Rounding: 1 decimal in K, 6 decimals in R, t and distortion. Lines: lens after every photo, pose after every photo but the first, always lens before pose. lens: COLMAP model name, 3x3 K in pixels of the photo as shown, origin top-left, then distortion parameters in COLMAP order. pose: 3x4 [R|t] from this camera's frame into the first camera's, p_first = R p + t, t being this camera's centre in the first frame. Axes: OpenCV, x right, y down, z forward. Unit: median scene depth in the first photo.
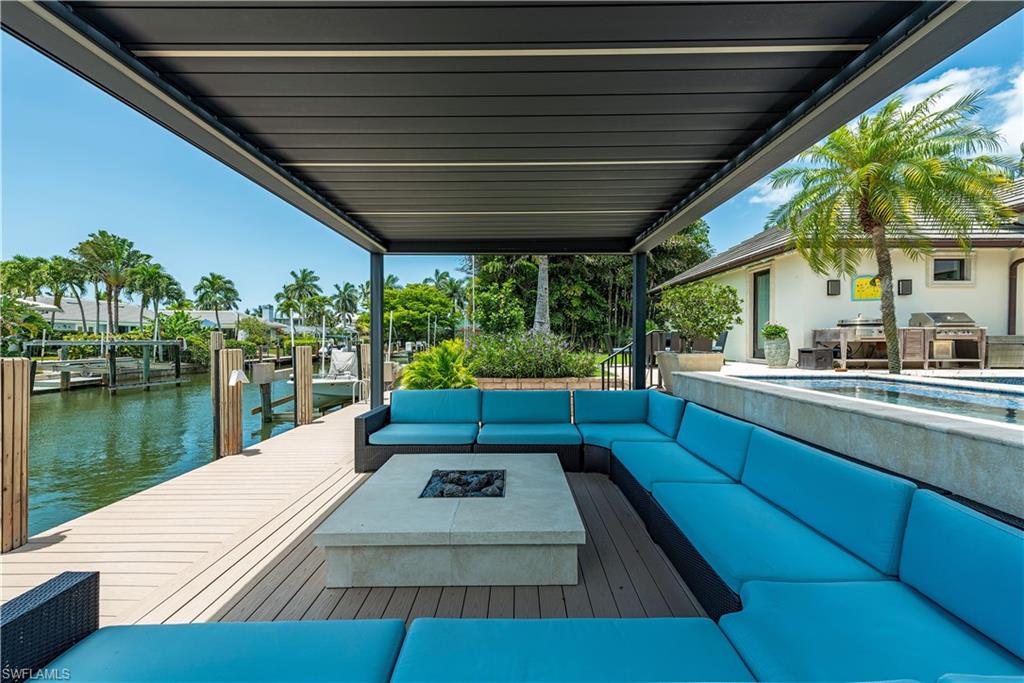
lens RADIAL K [[406.4, 0, 514.6], [0, 406.4, 338.3], [0, 0, 1]] dist [0.014718, -0.000738]
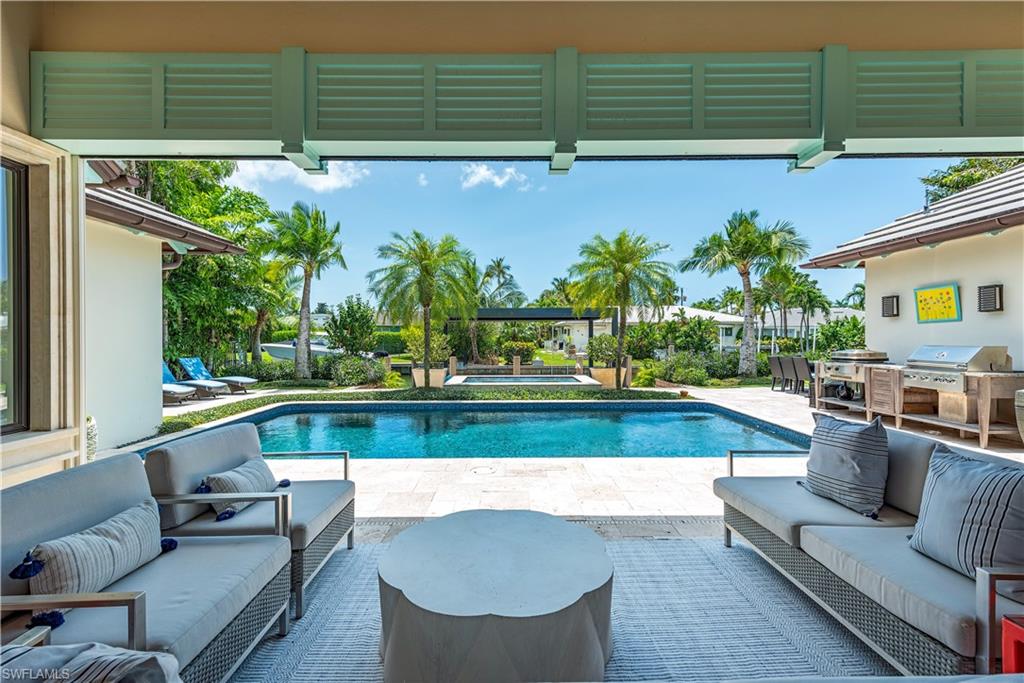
lens RADIAL K [[457.3, 0, 510.9], [0, 457.3, 339.0], [0, 0, 1]] dist [0.013768, -0.001709]
pose [[0.017870, 0.006824, -0.999817, 0.770049], [0.002025, 0.999974, 0.006862, -0.034836], [0.999838, -0.002147, 0.017856, 0.150173]]
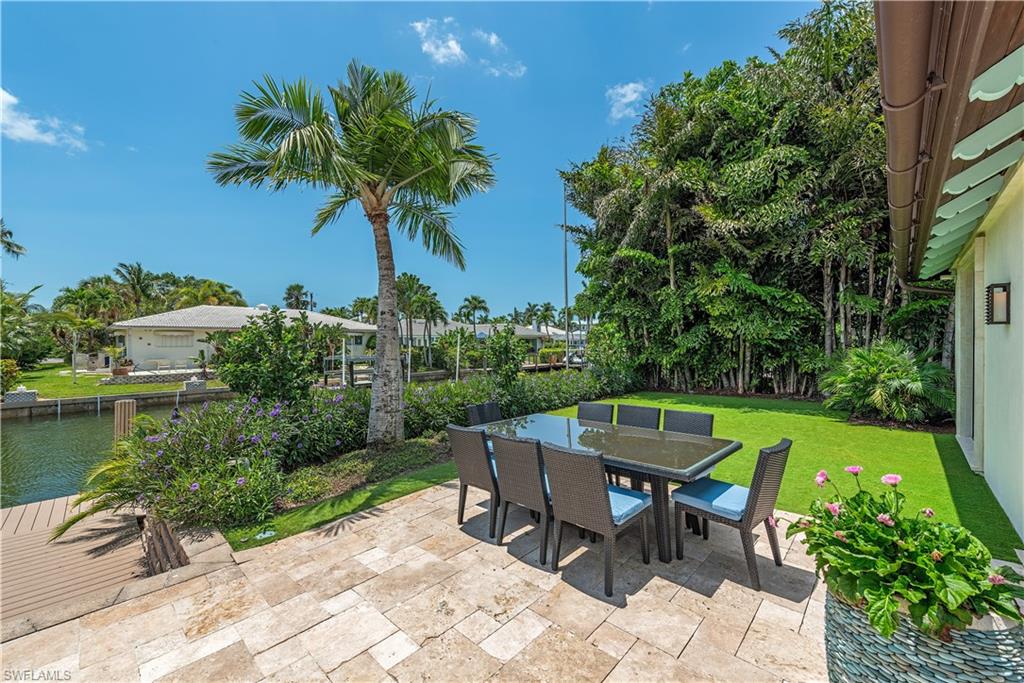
lens RADIAL K [[406.4, 0, 512.6], [0, 406.4, 346.8], [0, 0, 1]] dist [0.014718, -0.000738]
pose [[0.729970, 0.005534, -0.683457, 0.311269], [0.005299, 0.999891, 0.013755, -0.044659], [0.683458, -0.013663, 0.729862, 0.389375]]
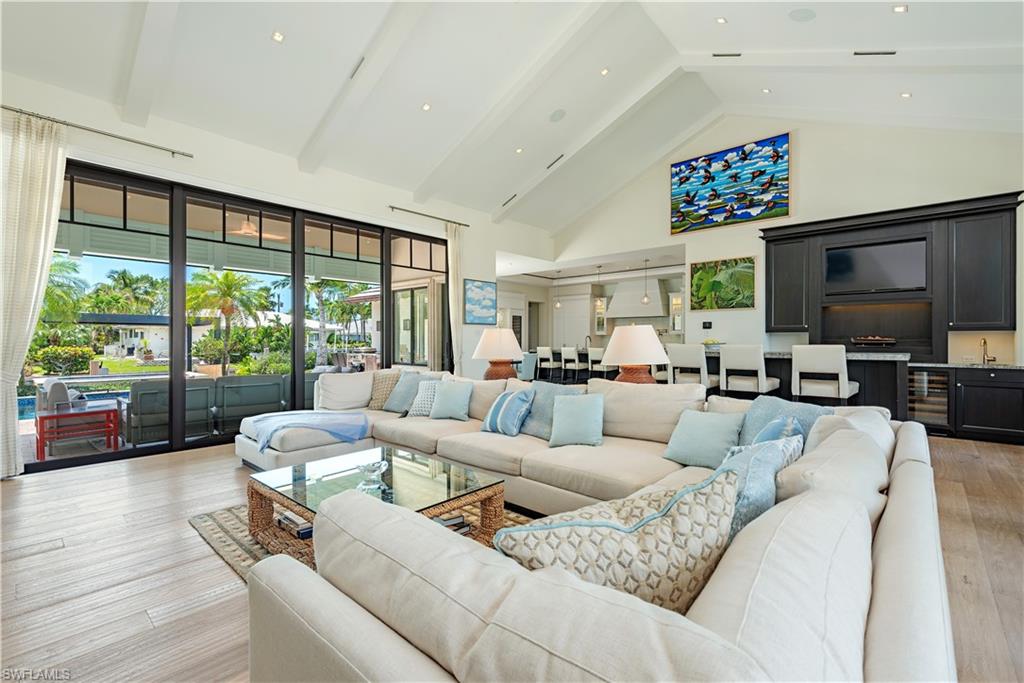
lens RADIAL K [[457.3, 0, 513.3], [0, 457.3, 343.4], [0, 0, 1]] dist [0.013768, -0.001709]
pose [[0.748390, 0.005105, -0.663240, 1.103855], [-0.001887, 0.999983, 0.005568, -0.032686], [0.663257, -0.002916, 0.748386, 0.030935]]
